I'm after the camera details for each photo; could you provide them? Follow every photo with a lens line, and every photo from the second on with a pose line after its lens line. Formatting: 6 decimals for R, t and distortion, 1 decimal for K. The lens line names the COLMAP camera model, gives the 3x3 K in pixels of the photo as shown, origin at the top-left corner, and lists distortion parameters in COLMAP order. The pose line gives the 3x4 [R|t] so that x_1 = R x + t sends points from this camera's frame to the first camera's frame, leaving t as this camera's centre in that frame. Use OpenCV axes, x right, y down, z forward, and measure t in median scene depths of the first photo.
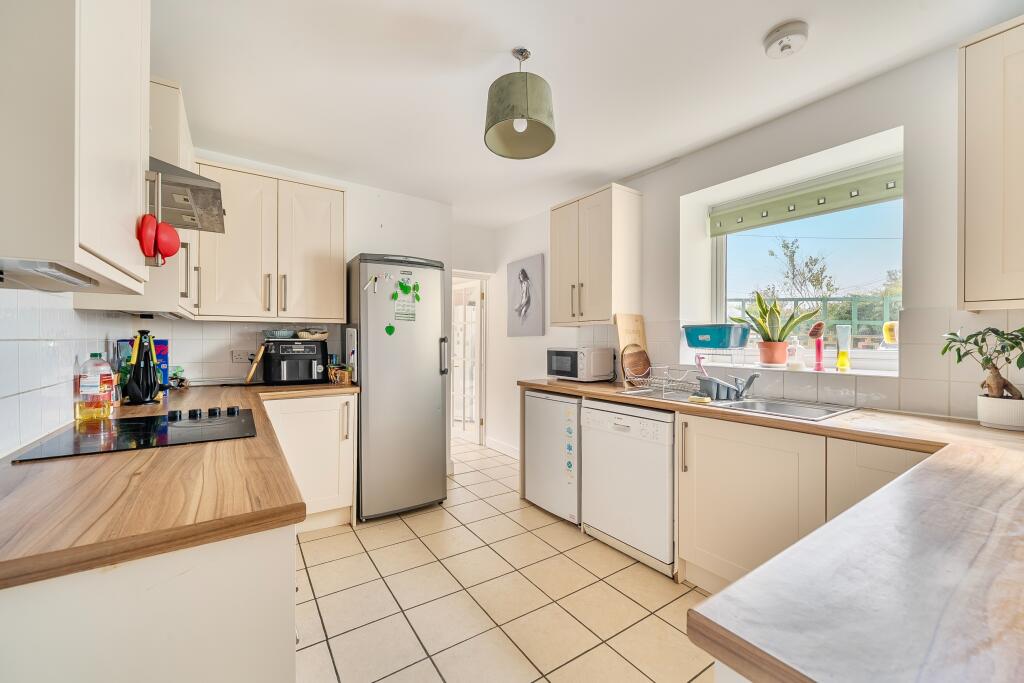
lens RADIAL K [[398.5, 0, 515.1], [0, 398.5, 342.4], [0, 0, 1]] dist [-0.000903, -0.000239]
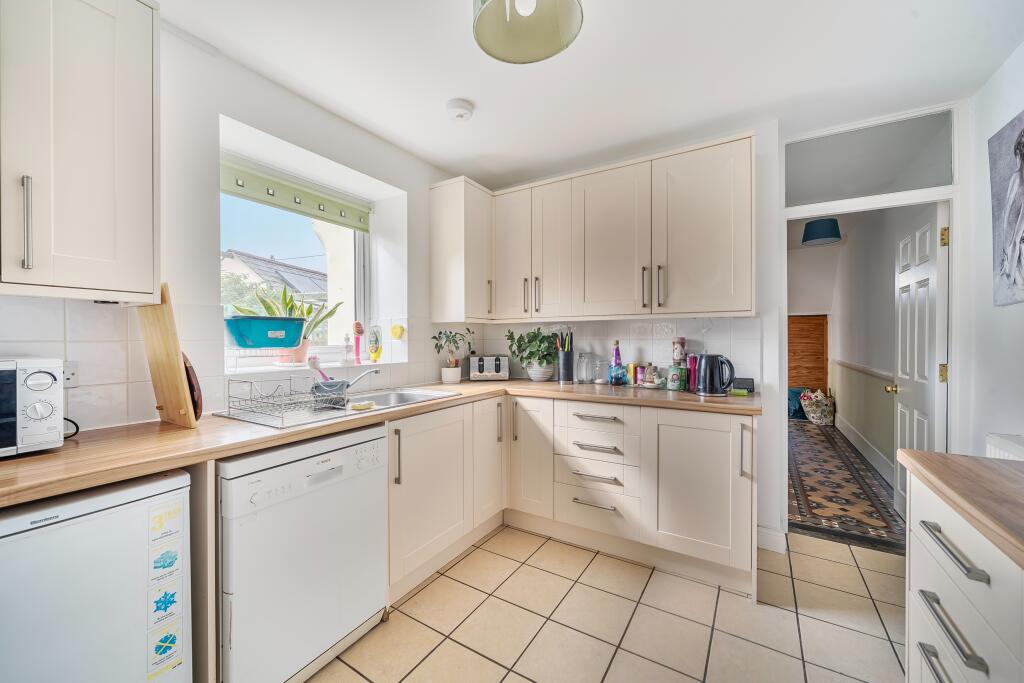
lens RADIAL K [[398.5, 0, 520.8], [0, 398.5, 340.4], [0, 0, 1]] dist [-0.000903, -0.000239]
pose [[-0.412370, -0.013428, 0.910917, -0.407212], [-0.002426, 0.999904, 0.013641, -0.011326], [-0.911013, 0.003415, -0.412363, 0.894642]]
